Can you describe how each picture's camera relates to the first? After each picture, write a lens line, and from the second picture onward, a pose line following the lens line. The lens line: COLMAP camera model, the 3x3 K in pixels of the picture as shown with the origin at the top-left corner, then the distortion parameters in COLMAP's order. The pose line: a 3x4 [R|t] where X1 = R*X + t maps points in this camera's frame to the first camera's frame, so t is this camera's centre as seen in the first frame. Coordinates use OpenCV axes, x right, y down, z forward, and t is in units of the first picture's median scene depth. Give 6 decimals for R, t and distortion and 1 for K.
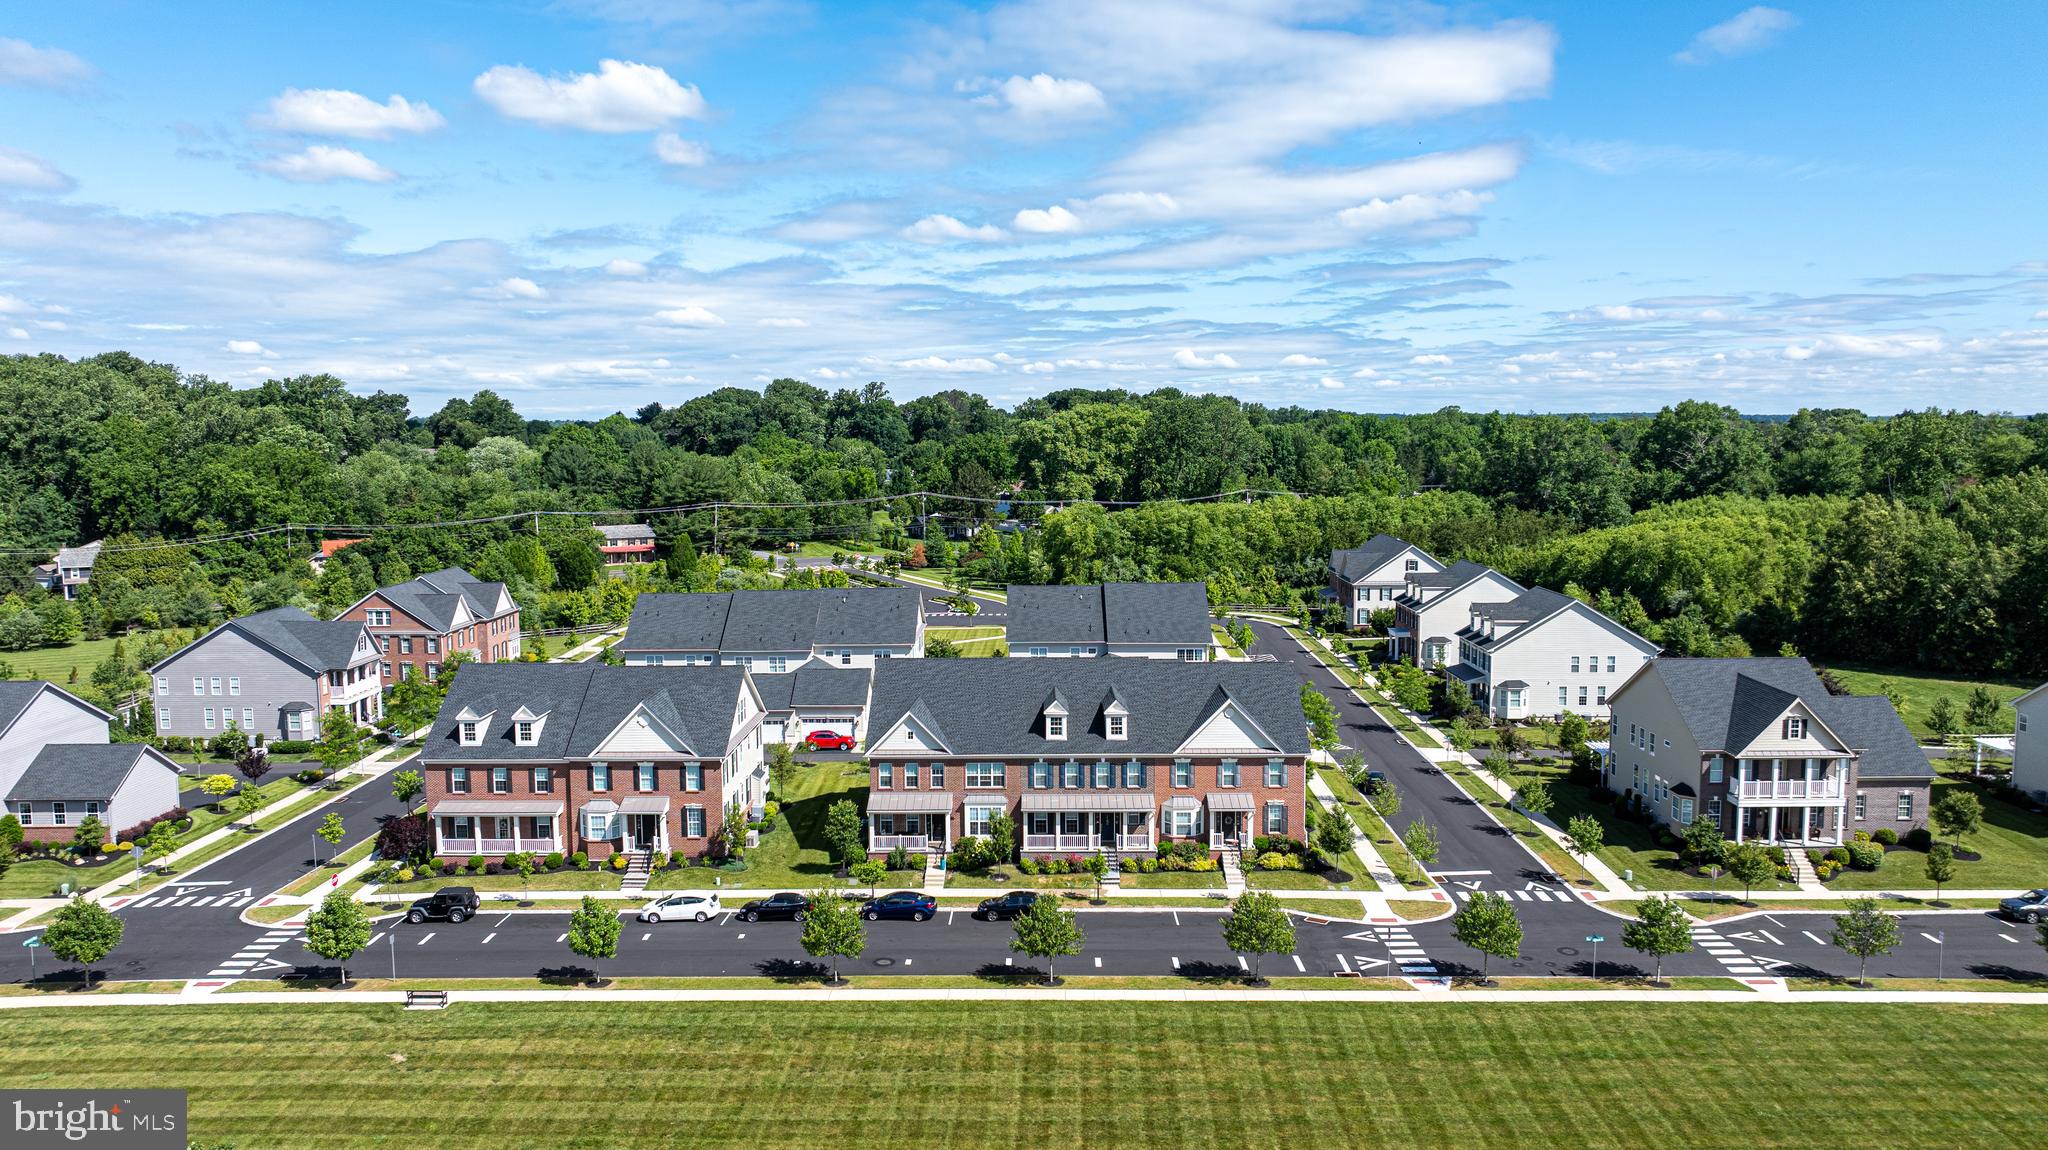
lens RADIAL K [[1439.6, 0, 1024.0], [0, 1439.6, 575.0], [0, 0, 1]] dist [-0.043244, 0.044841]
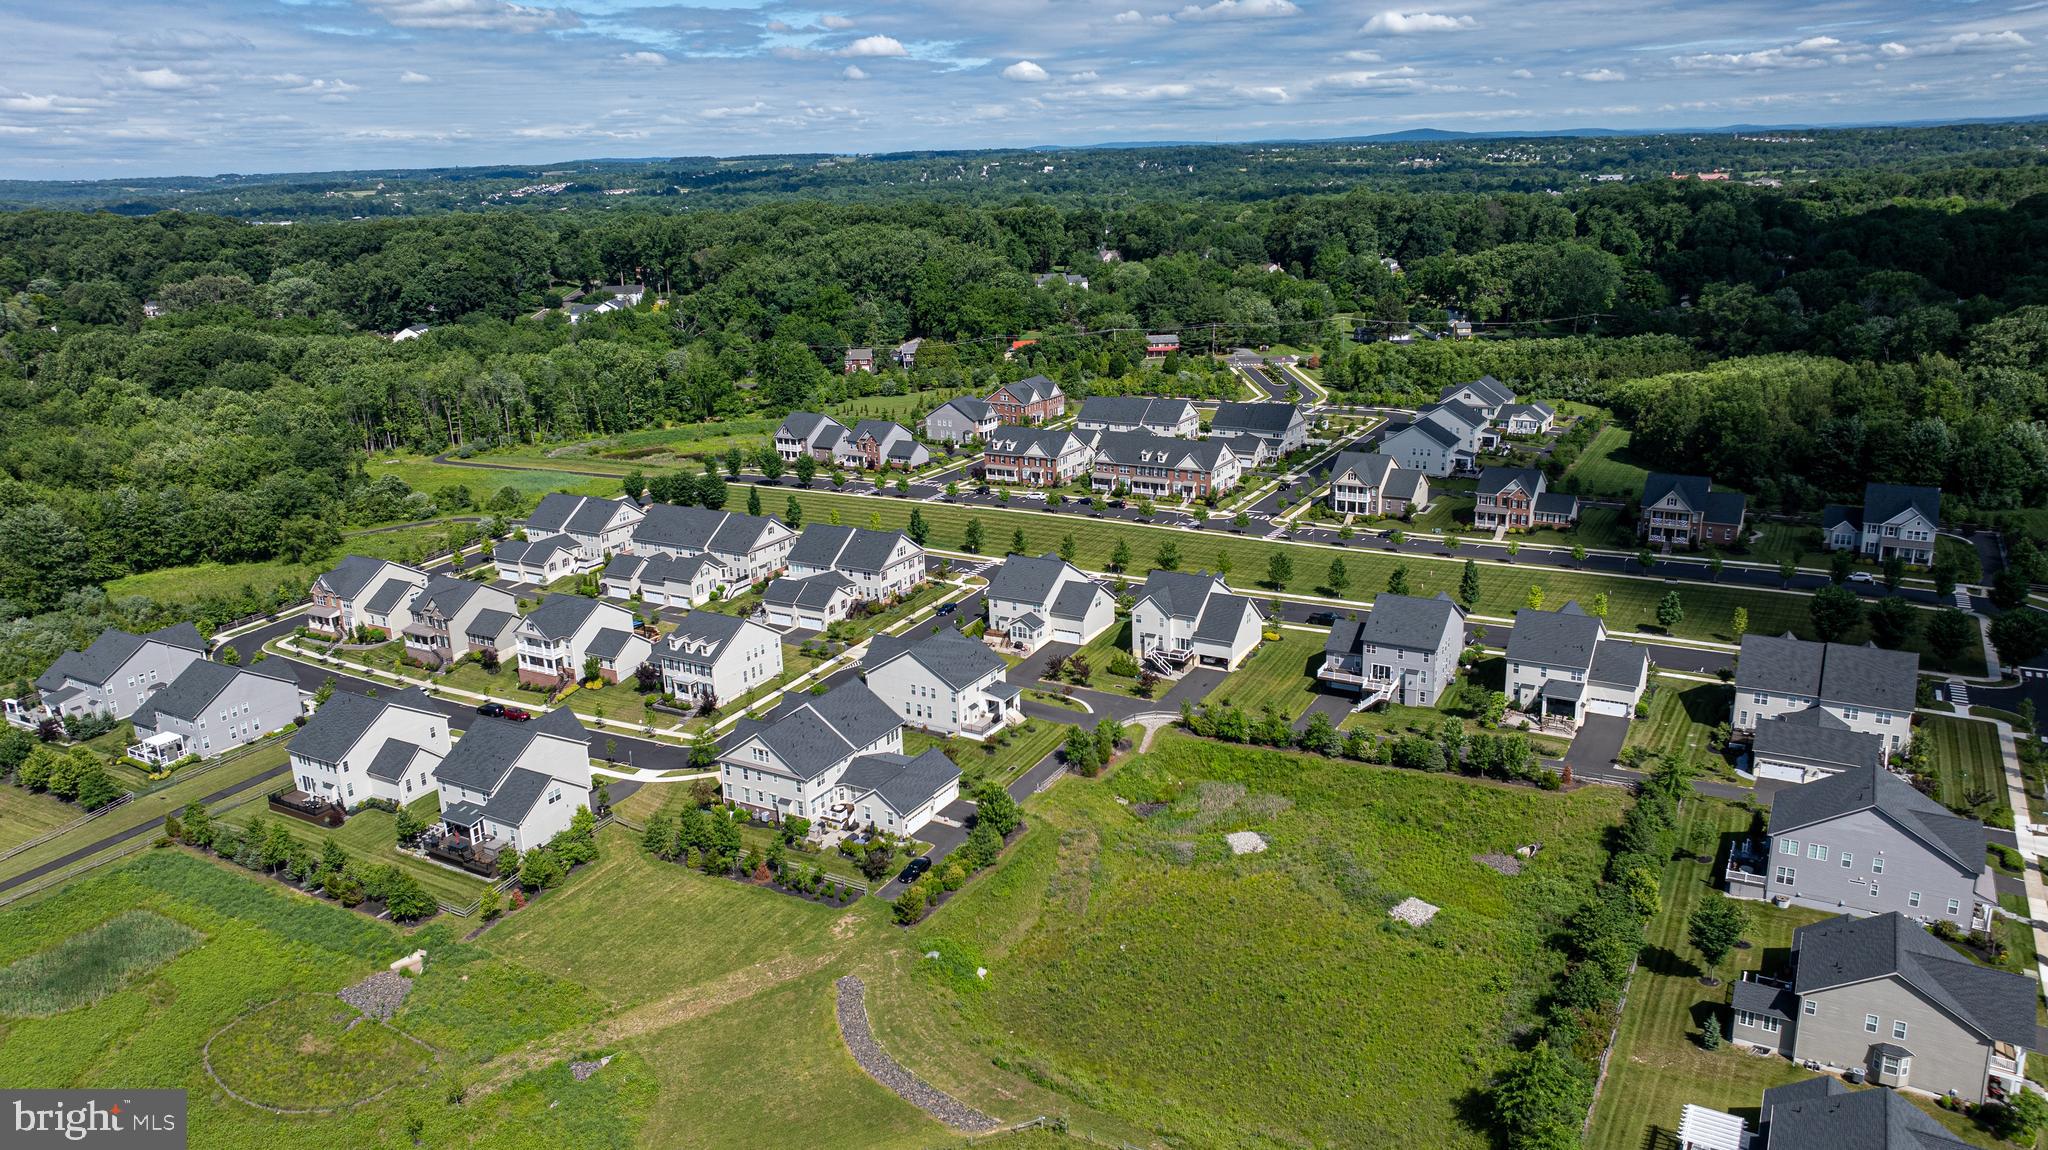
lens RADIAL K [[1439.6, 0, 1024.0], [0, 1439.6, 575.0], [0, 0, 1]] dist [-0.043244, 0.044841]
pose [[0.869811, 0.119476, -0.478700, 1.001751], [-0.024109, 0.979371, 0.200628, -0.207209], [0.492795, -0.162967, 0.854748, -1.460573]]
